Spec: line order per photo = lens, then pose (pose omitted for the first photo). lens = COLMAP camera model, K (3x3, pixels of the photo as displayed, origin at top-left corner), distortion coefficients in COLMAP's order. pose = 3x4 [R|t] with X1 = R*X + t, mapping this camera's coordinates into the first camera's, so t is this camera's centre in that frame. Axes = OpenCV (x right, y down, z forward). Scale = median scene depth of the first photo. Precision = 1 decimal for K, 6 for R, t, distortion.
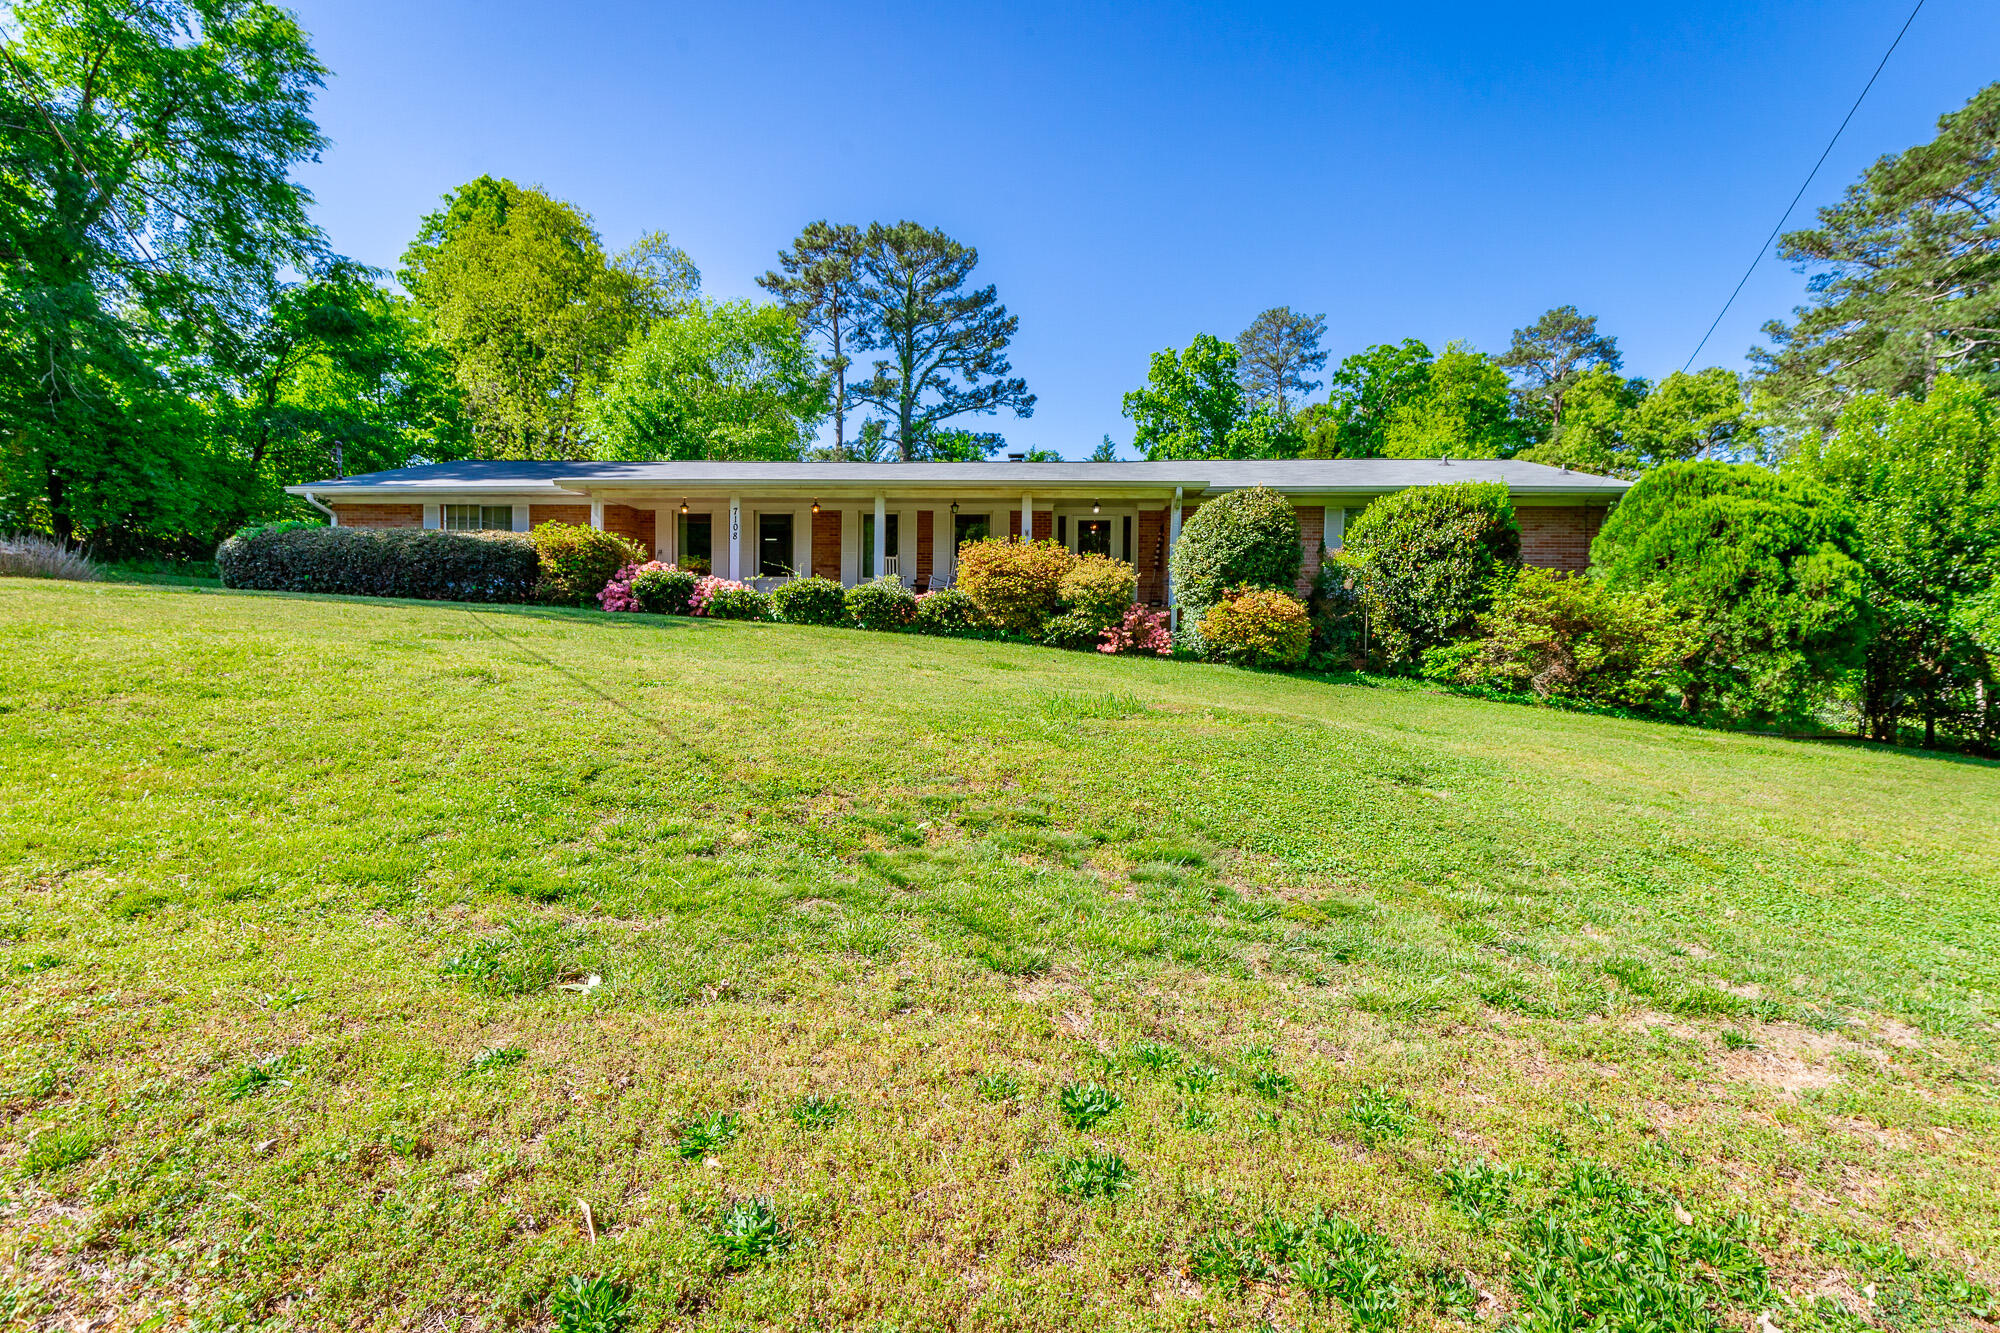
lens RADIAL K [[912.7, 0, 1004.6], [0, 912.7, 669.4], [0, 0, 1]] dist [0.005273, 0.000108]
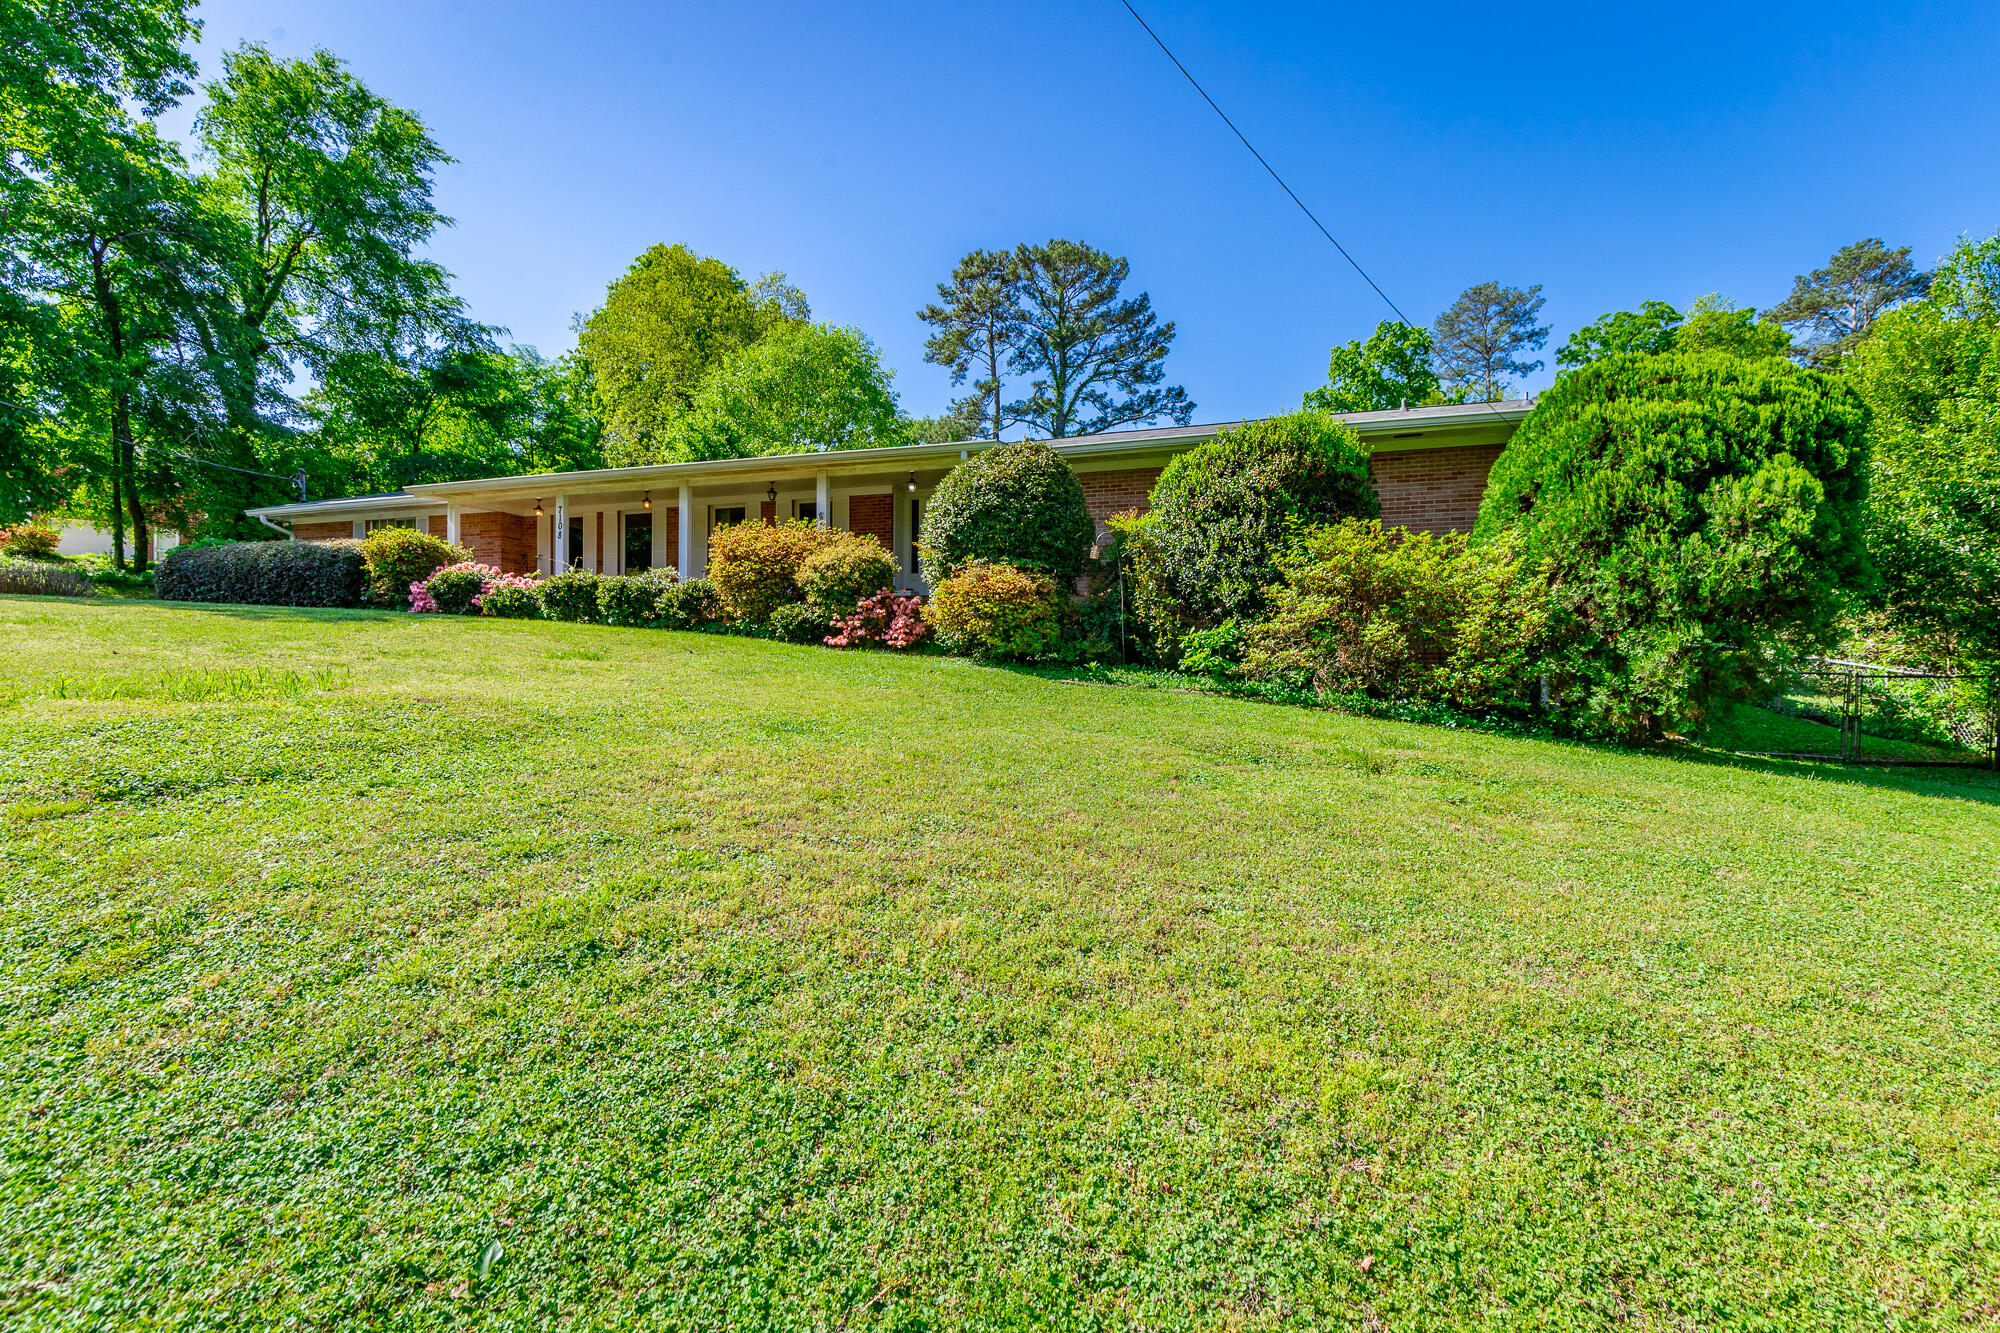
lens RADIAL K [[900.2, 0, 1015.0], [0, 900.2, 666.7], [0, 0, 1]] dist [0.006455, -0.000258]
pose [[0.966990, -0.007526, -0.254702, 0.168585], [0.000427, 0.999610, -0.027916, 0.008589], [0.254813, 0.026885, 0.966617, 0.080416]]
